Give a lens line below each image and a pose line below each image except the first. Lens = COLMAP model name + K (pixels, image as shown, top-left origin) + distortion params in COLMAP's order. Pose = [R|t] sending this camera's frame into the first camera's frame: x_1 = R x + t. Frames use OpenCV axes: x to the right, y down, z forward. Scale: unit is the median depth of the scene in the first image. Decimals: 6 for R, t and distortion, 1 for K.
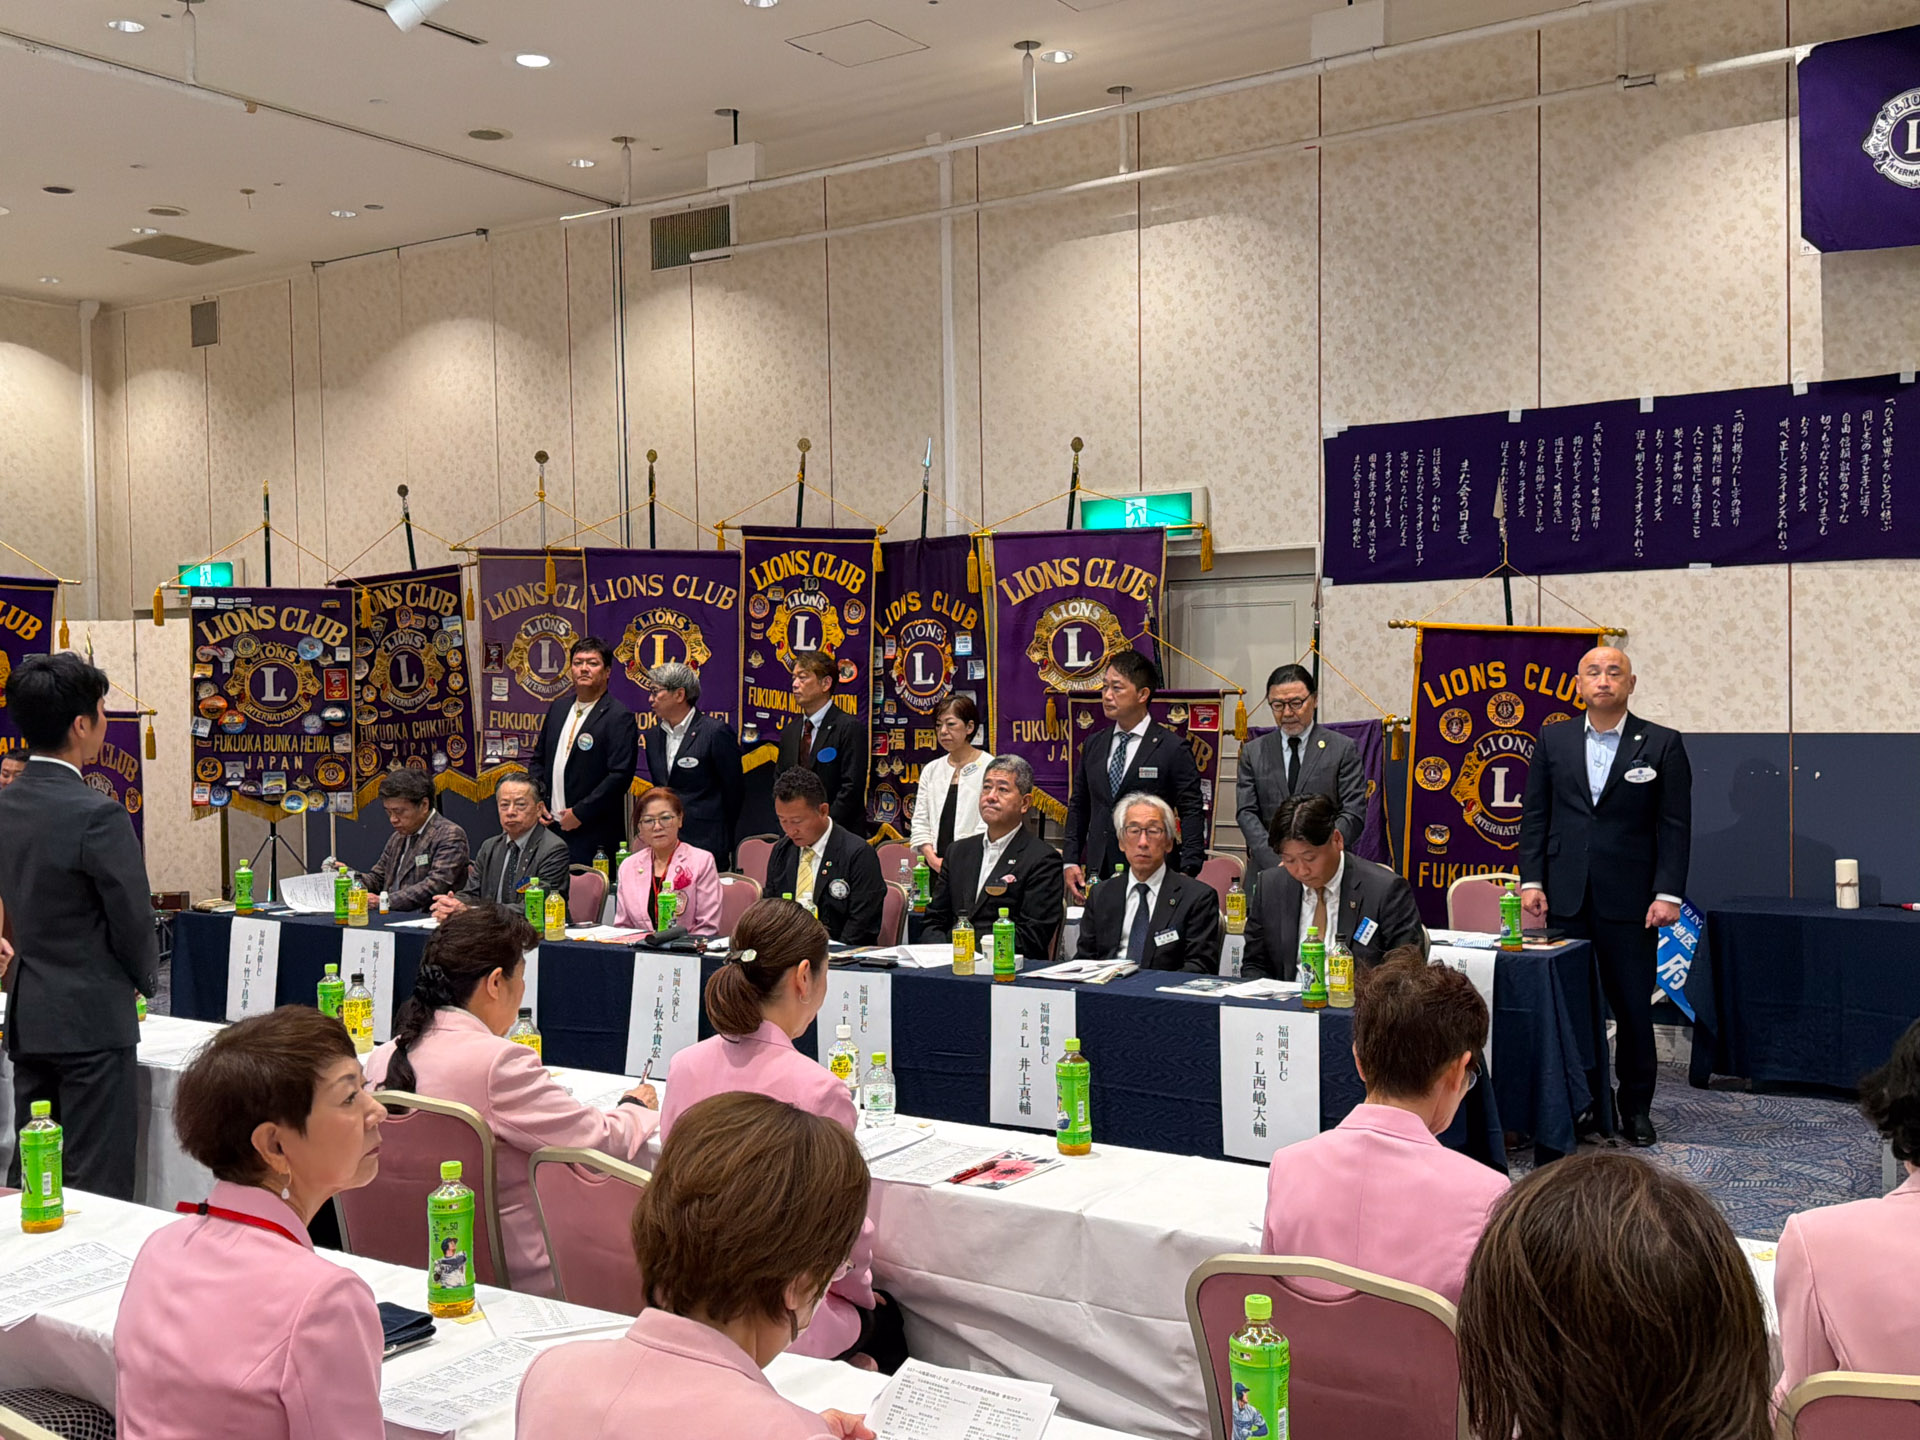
lens RADIAL K [[1899.4, 0, 960.0], [0, 1899.4, 720.0], [0, 0, 1]] dist [0.146683, -0.283488]
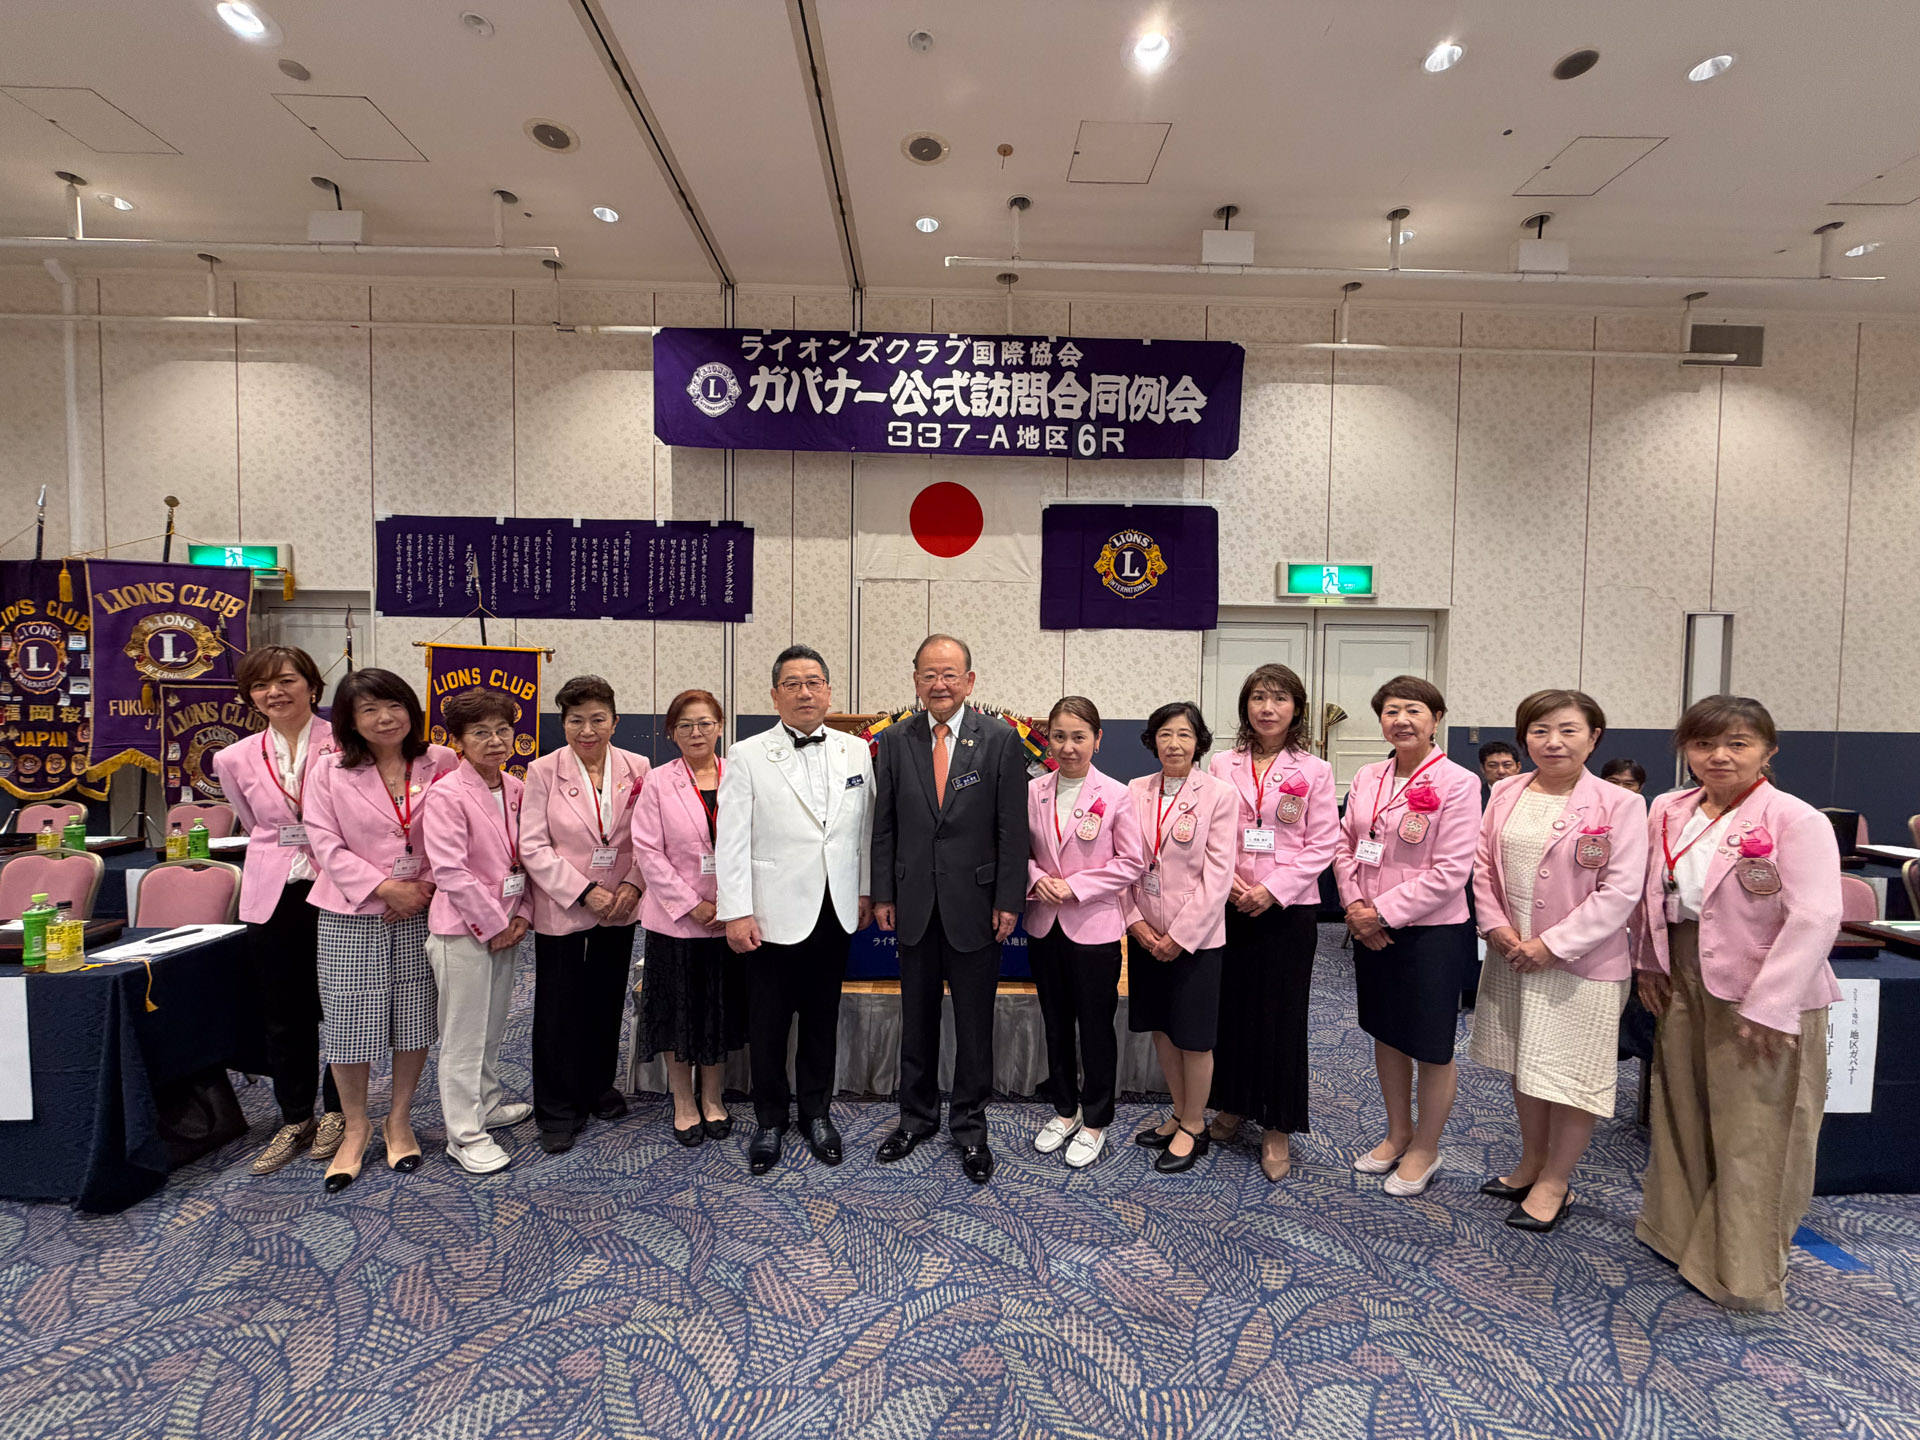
lens RADIAL K [[753.0, 0, 960.0], [0, 753.0, 720.0], [0, 0, 1]] dist [-0.001099, 0.000089]
pose [[0.819106, 0.004360, 0.573626, 0.231202], [-0.014260, 0.999817, 0.012763, -0.000708], [-0.573466, -0.018634, 0.819018, 0.230783]]
